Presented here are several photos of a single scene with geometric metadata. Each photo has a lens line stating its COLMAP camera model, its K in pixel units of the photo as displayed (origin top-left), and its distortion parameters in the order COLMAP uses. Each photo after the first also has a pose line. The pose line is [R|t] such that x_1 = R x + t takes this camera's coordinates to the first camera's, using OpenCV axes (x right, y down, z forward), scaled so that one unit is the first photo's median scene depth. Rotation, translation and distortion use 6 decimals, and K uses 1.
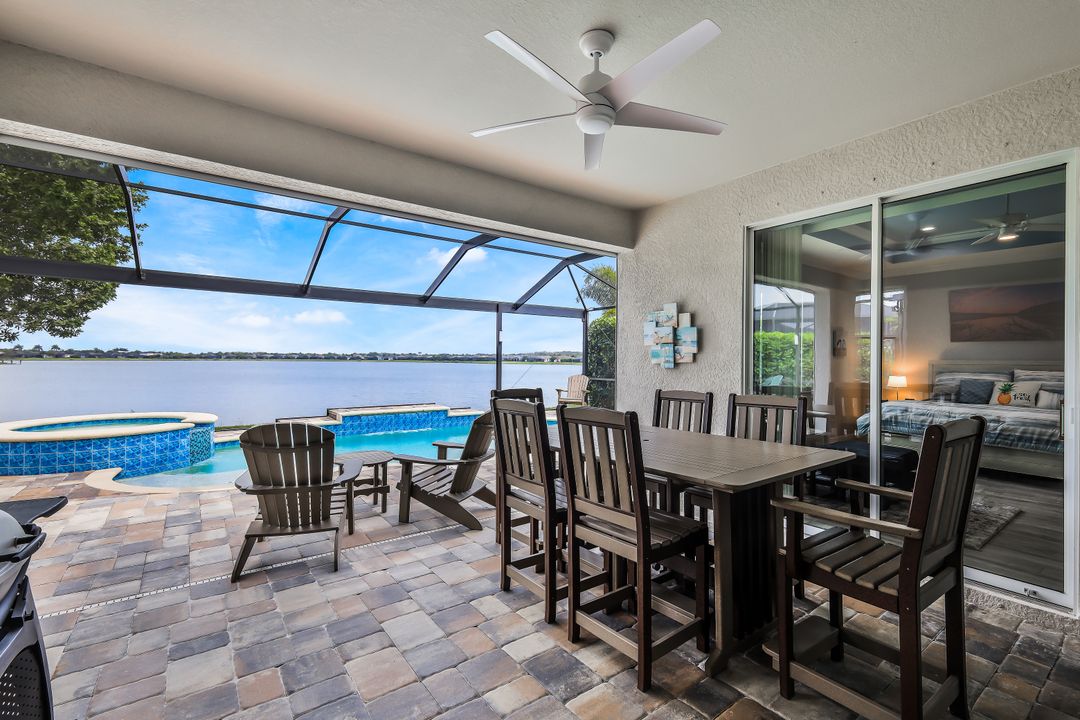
lens RADIAL K [[490.2, 0, 549.6], [0, 490.2, 354.6], [0, 0, 1]] dist [0.011712, -0.000491]
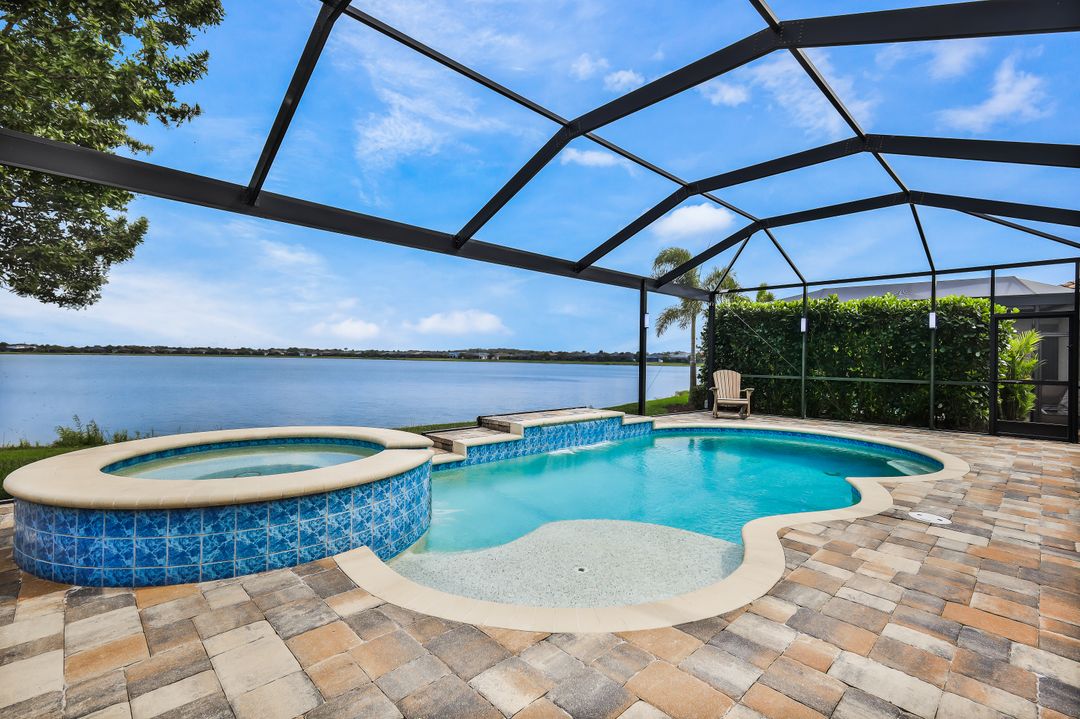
lens RADIAL K [[490.2, 0, 534.3], [0, 490.2, 354.6], [0, 0, 1]] dist [0.011712, -0.000491]
pose [[0.992107, 0.007736, 0.125158, -0.409745], [-0.008269, 0.999959, 0.003741, 0.016707], [-0.125124, -0.004746, 0.992130, 0.260730]]
